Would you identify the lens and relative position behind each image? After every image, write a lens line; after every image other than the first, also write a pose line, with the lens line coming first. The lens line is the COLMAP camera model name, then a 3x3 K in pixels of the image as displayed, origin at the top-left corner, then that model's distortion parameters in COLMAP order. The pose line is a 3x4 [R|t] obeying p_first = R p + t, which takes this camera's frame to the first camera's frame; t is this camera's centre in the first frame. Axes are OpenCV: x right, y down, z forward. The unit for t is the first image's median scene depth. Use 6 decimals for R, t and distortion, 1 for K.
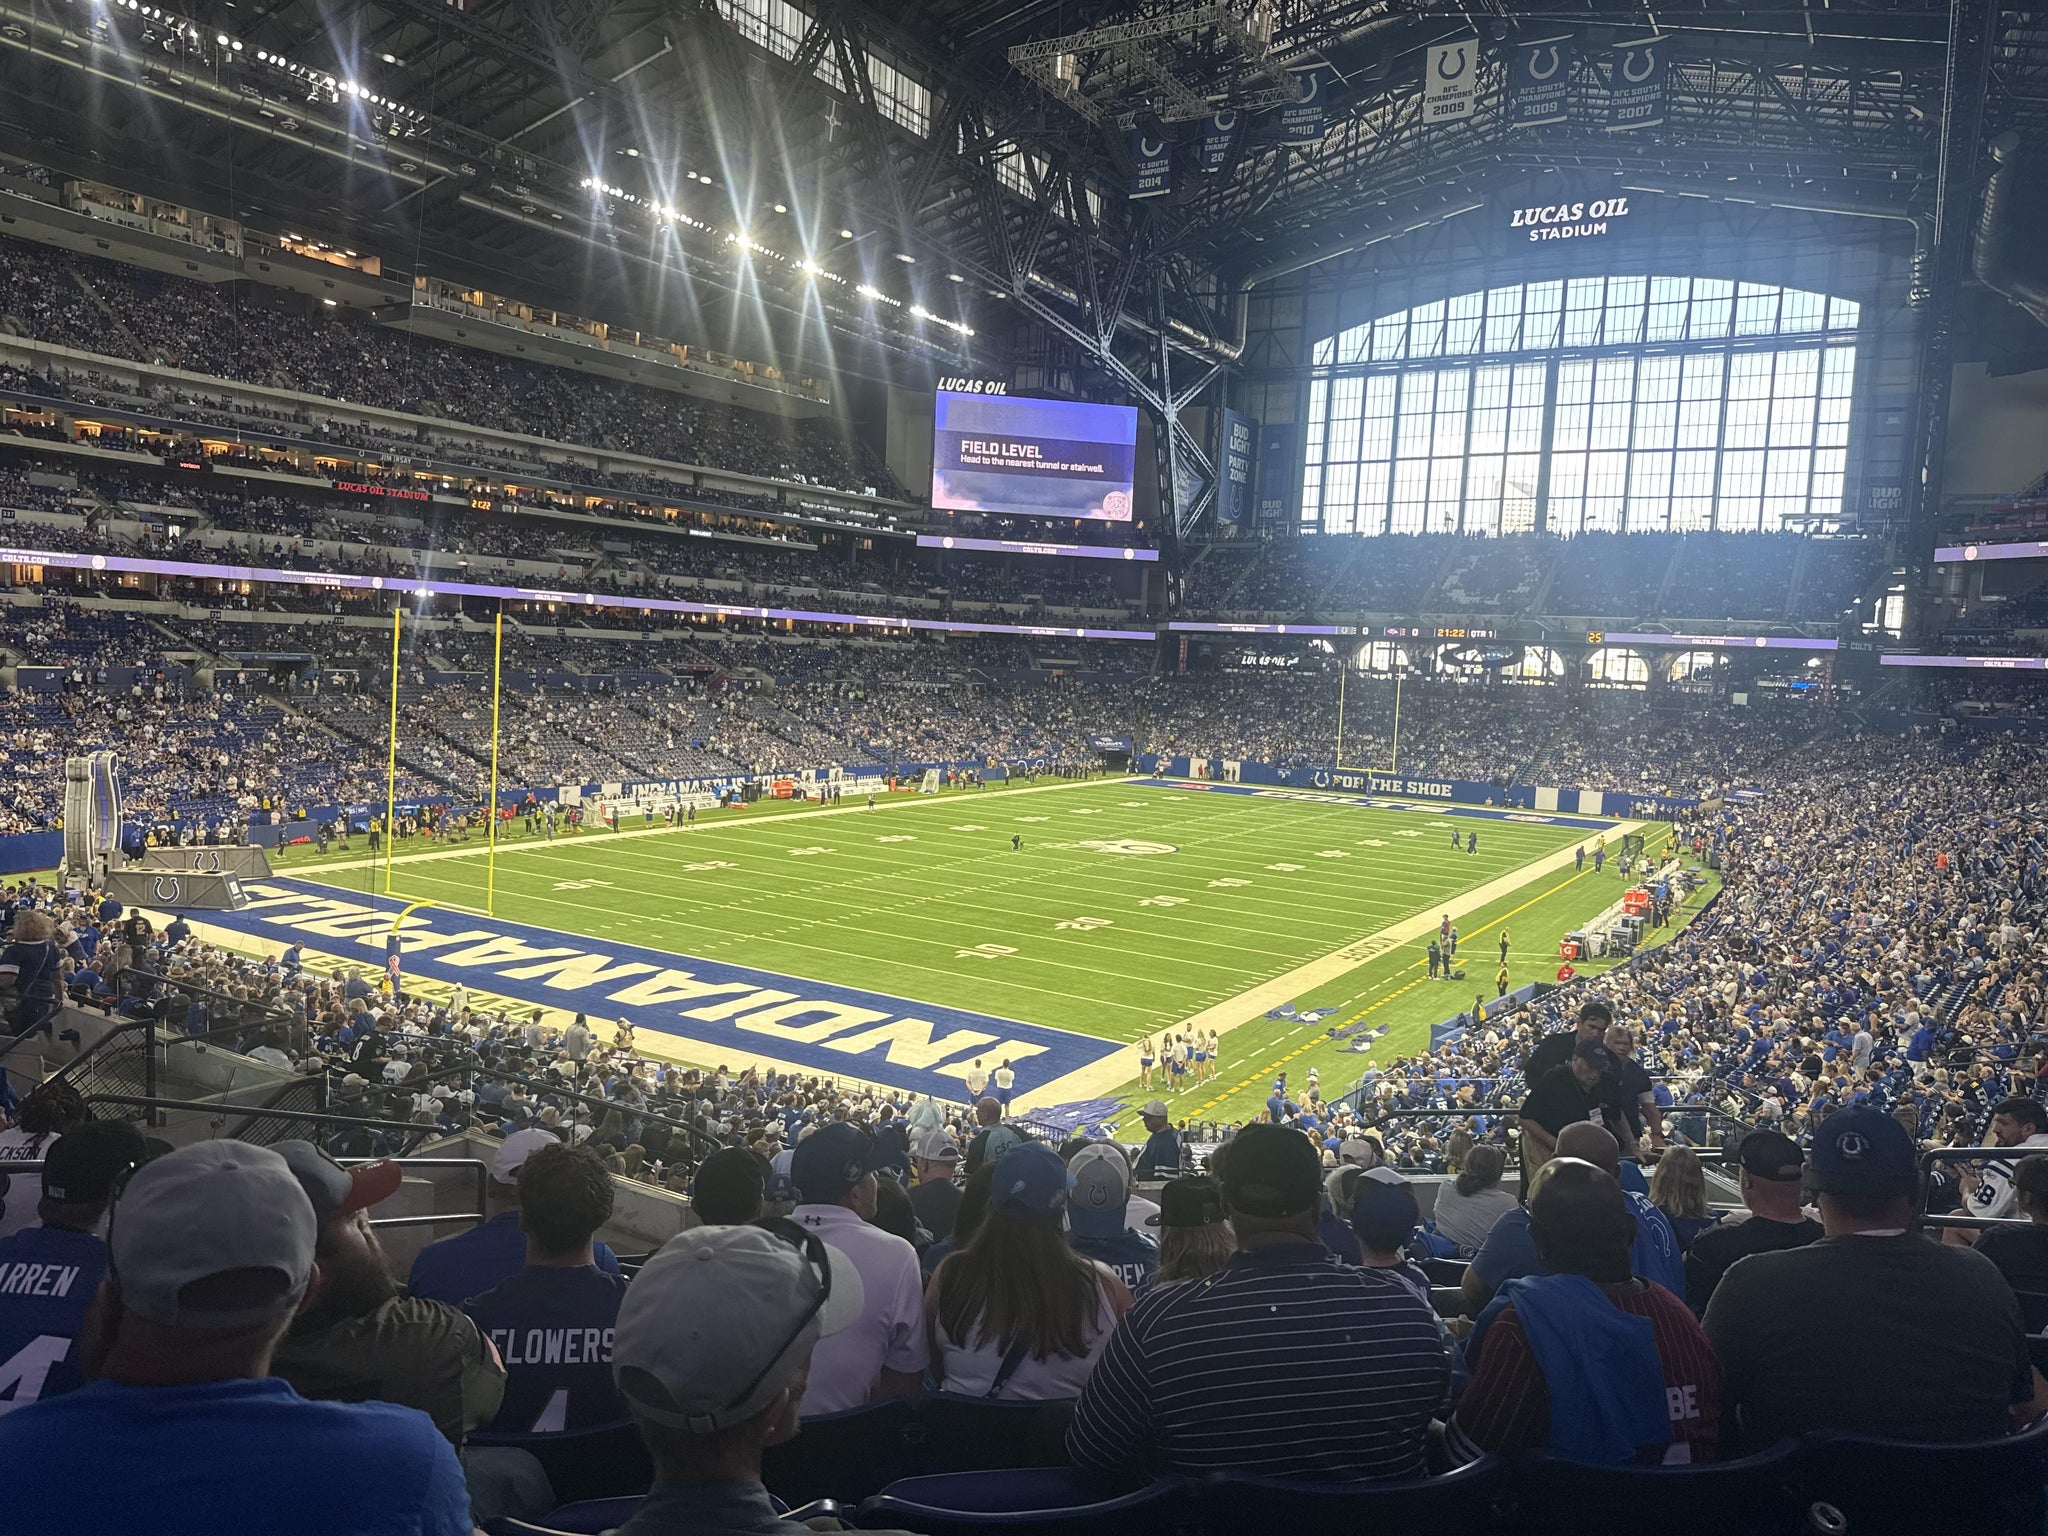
lens RADIAL K [[1425.0, 0, 1019.1], [0, 1425.0, 773.3], [0, 0, 1]] dist [0.144169, -0.236623]
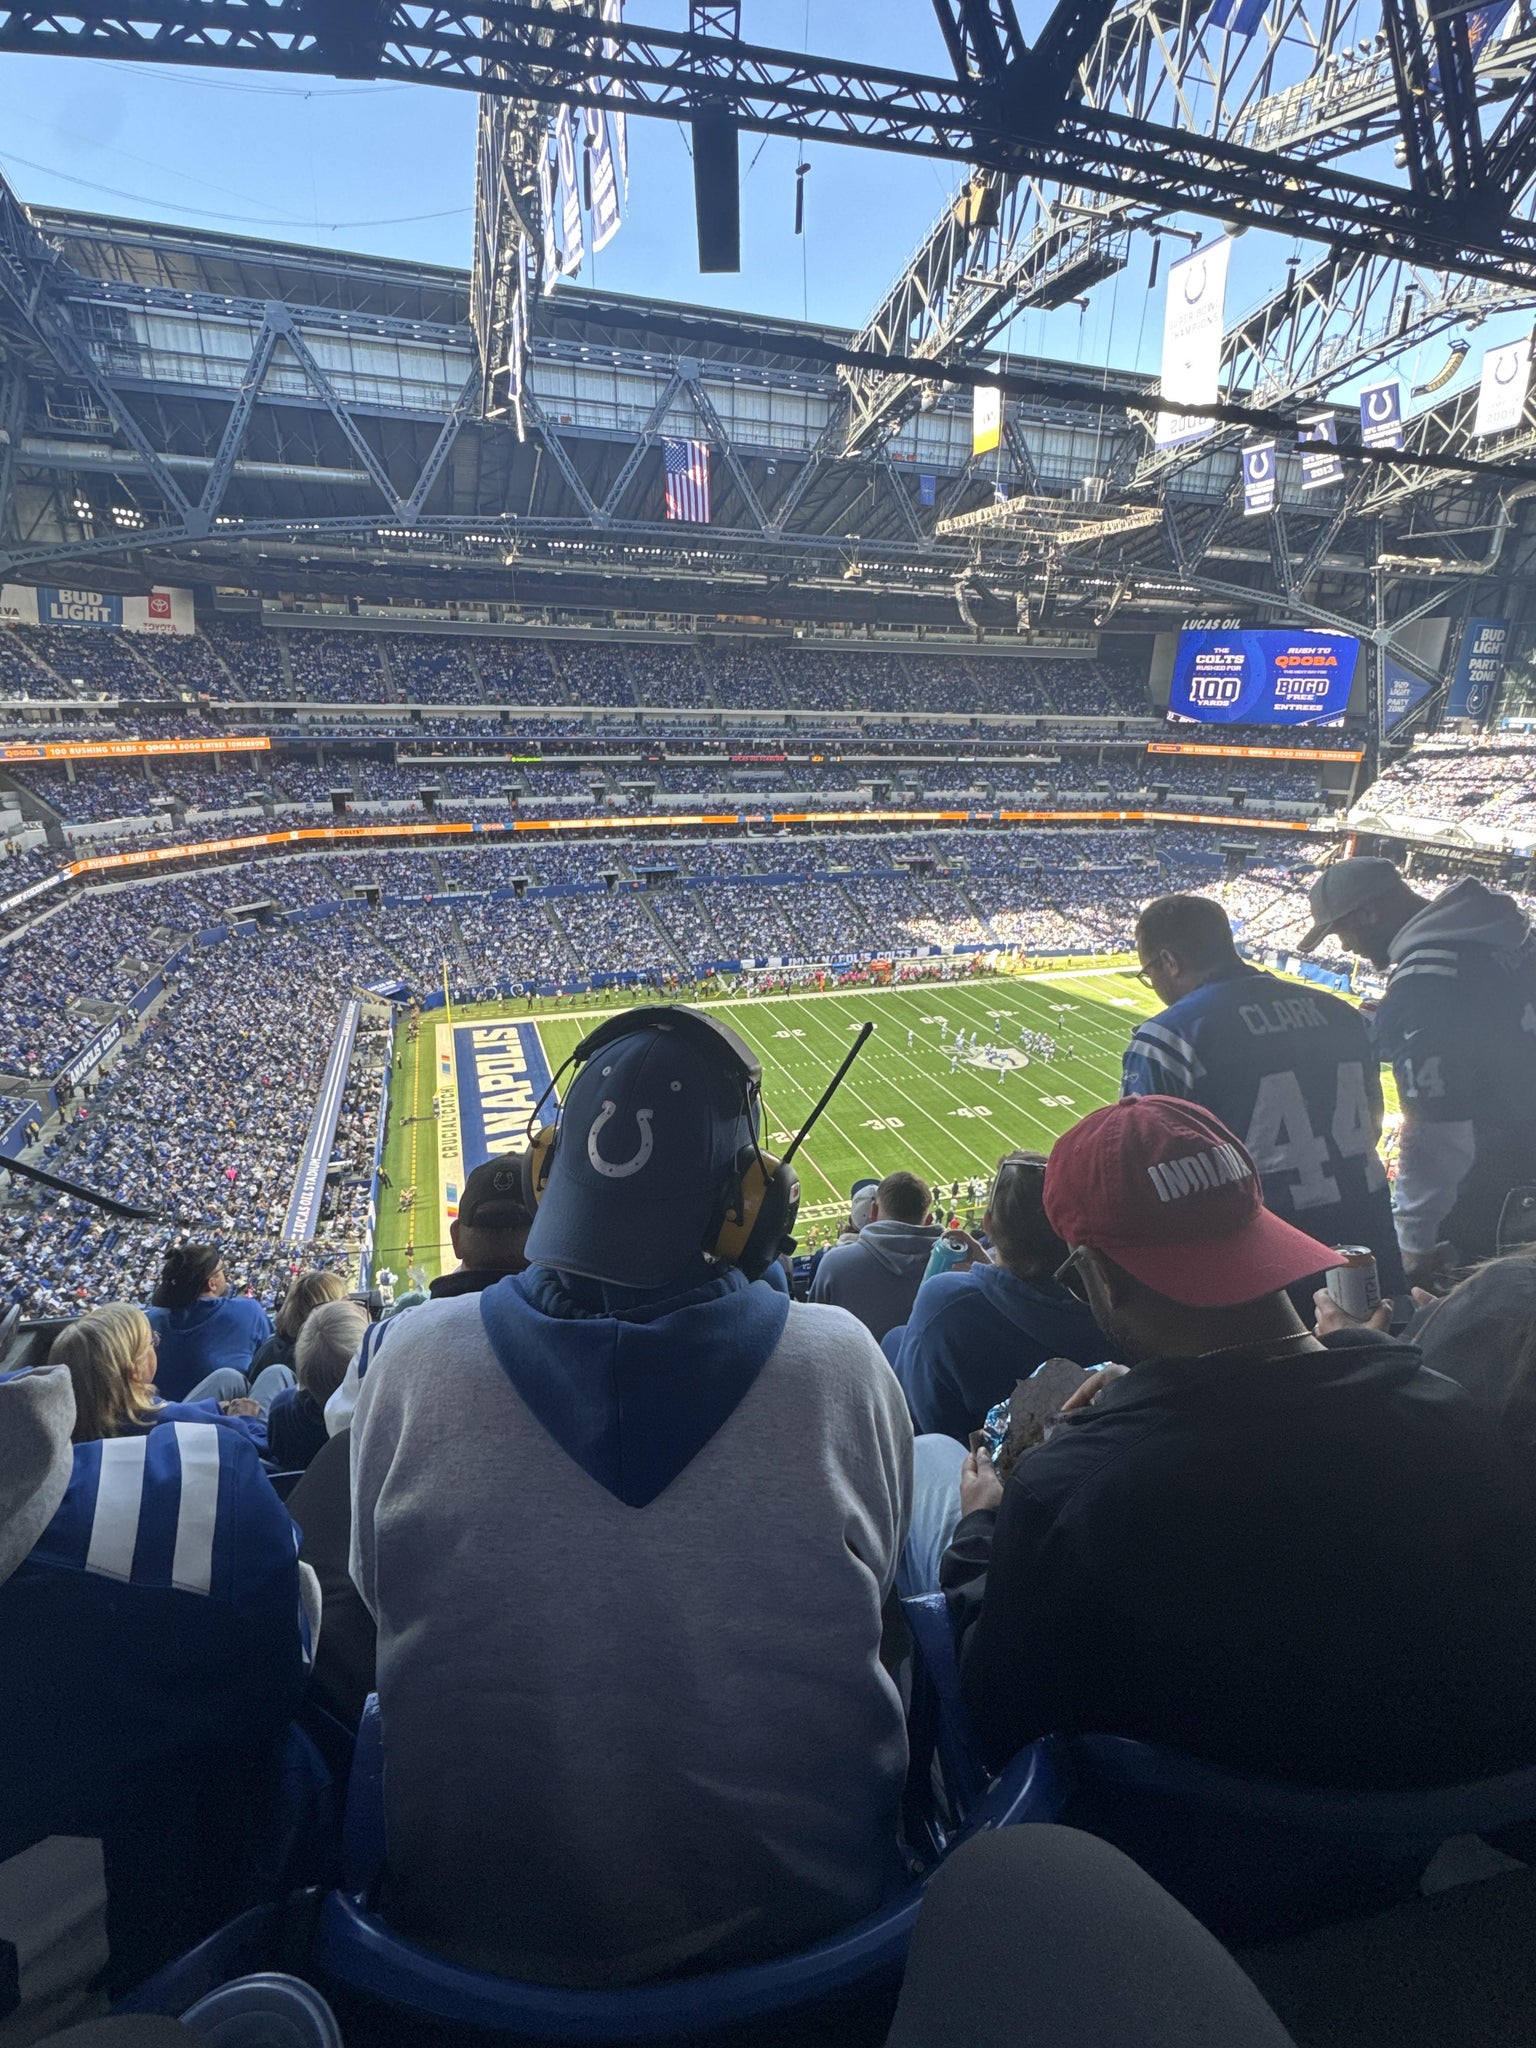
lens RADIAL K [[943.3, 0, 764.8], [0, 943.3, 1023.5], [0, 0, 1]] dist [-0.003450, -0.000607]
pose [[0.767069, 0.182748, -0.614986, 0.268716], [-0.038908, 0.970060, 0.239730, -0.116542], [0.640384, -0.159962, 0.751213, 0.046625]]
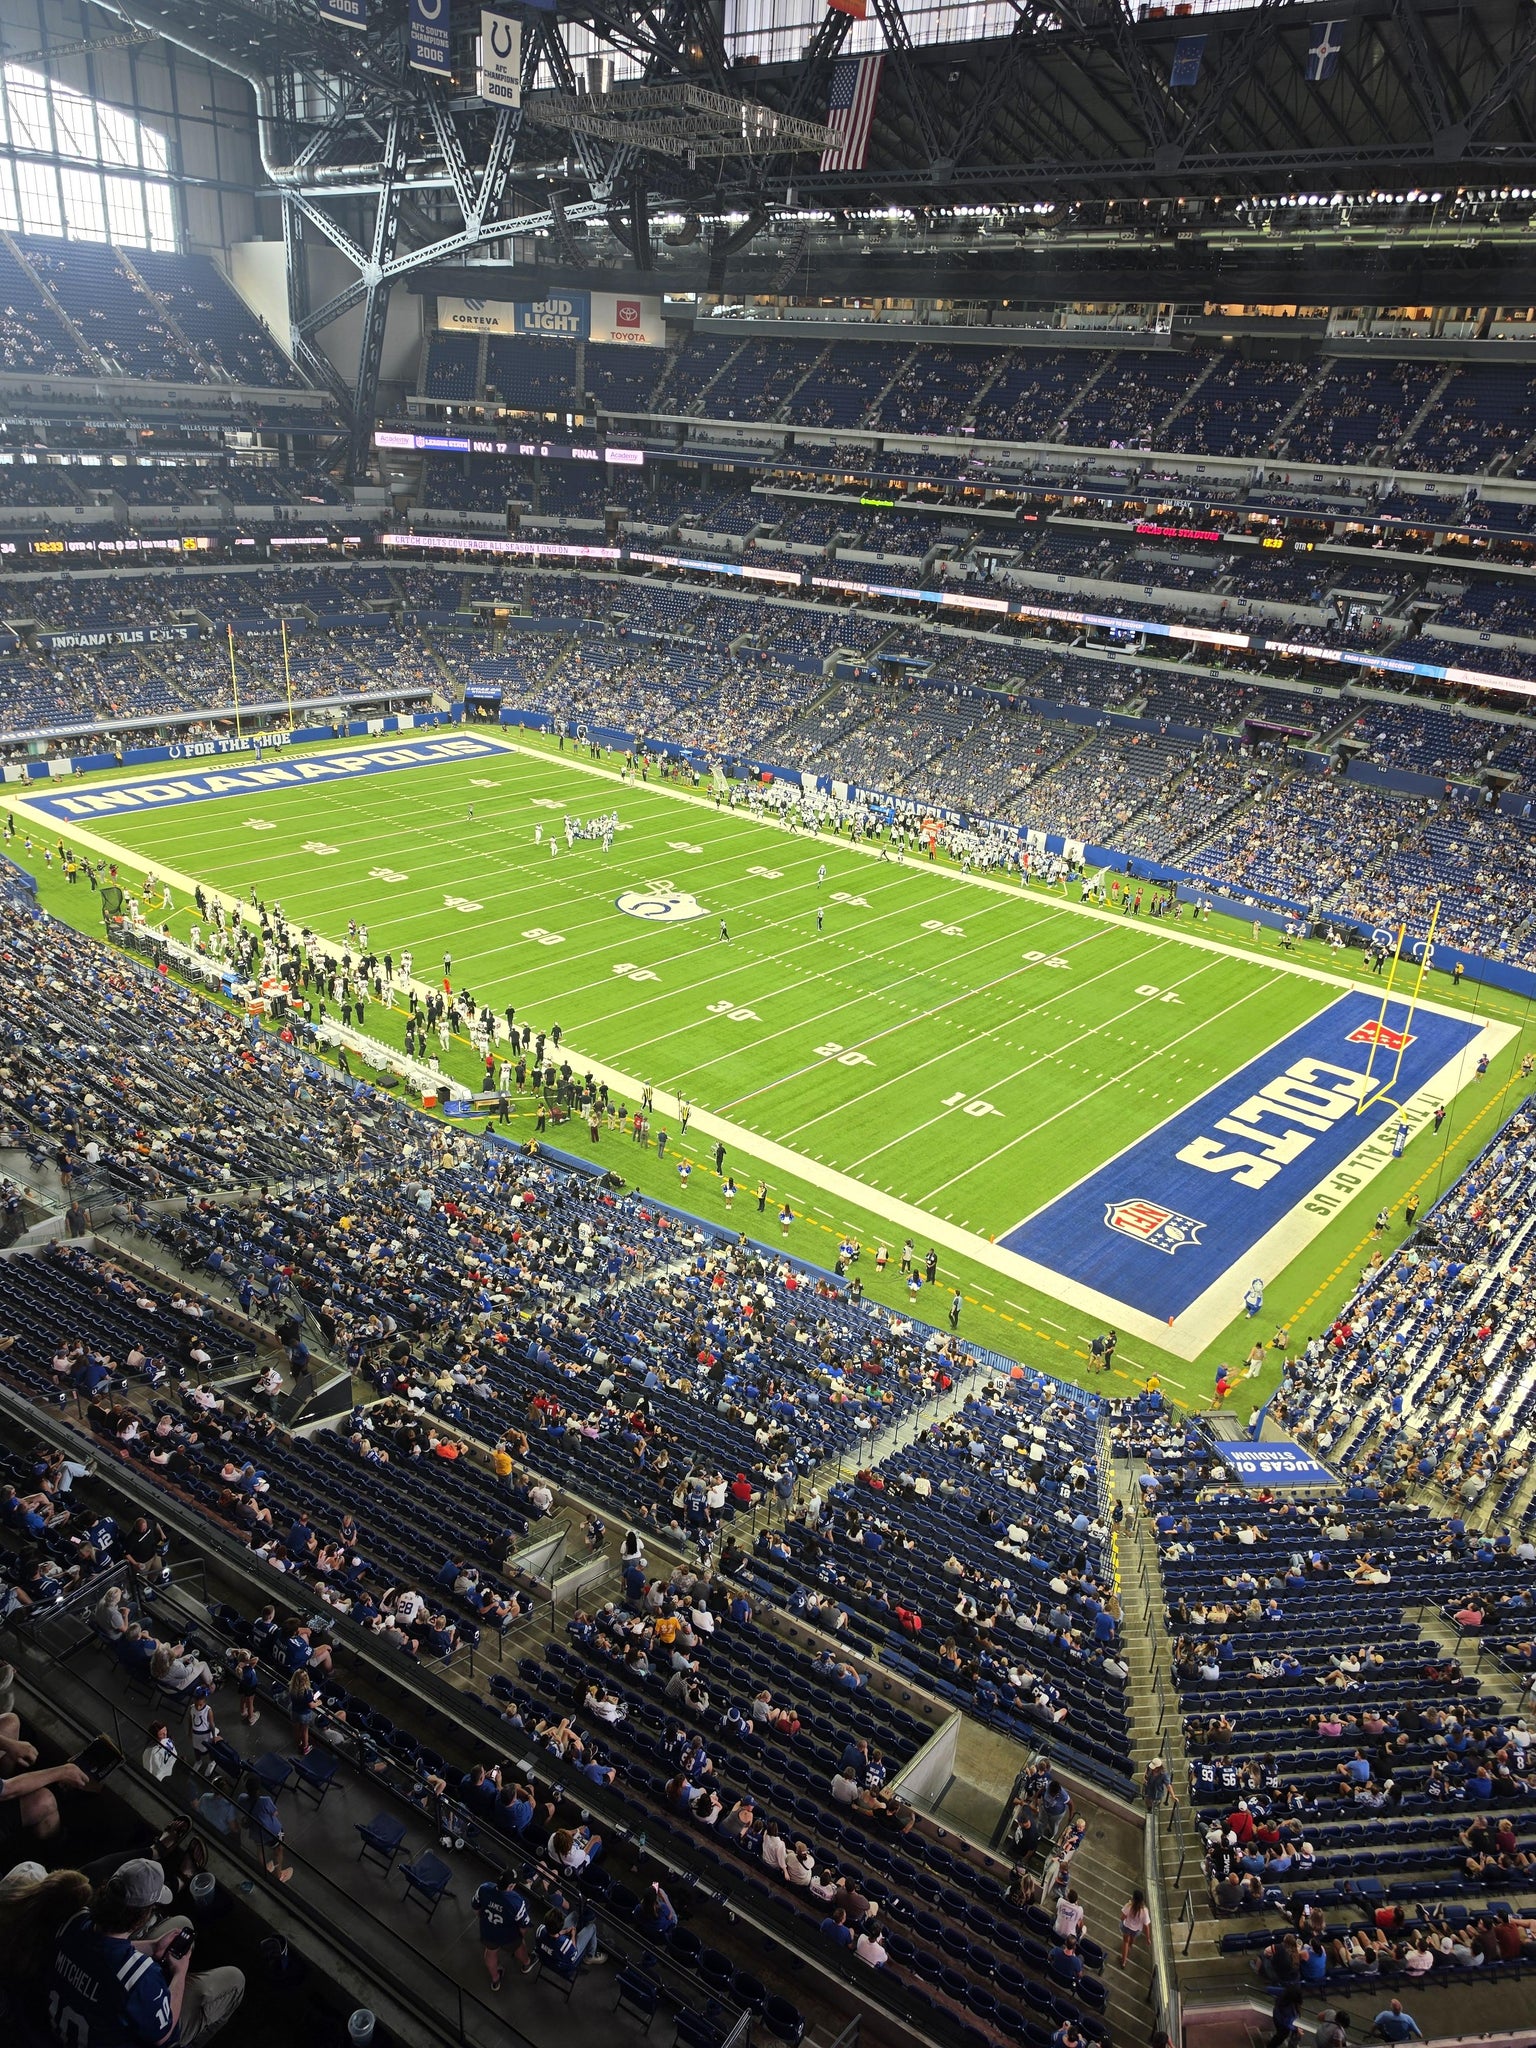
lens RADIAL K [[1409.8, 0, 768.8], [0, 1409.8, 1020.3], [0, 0, 1]] dist [0.069822, -0.080104]
pose [[-0.150366, 0.337848, -0.929112, 0.599899], [-0.150763, 0.920969, 0.359286, -0.146575], [0.977067, 0.194100, -0.087548, 0.643546]]
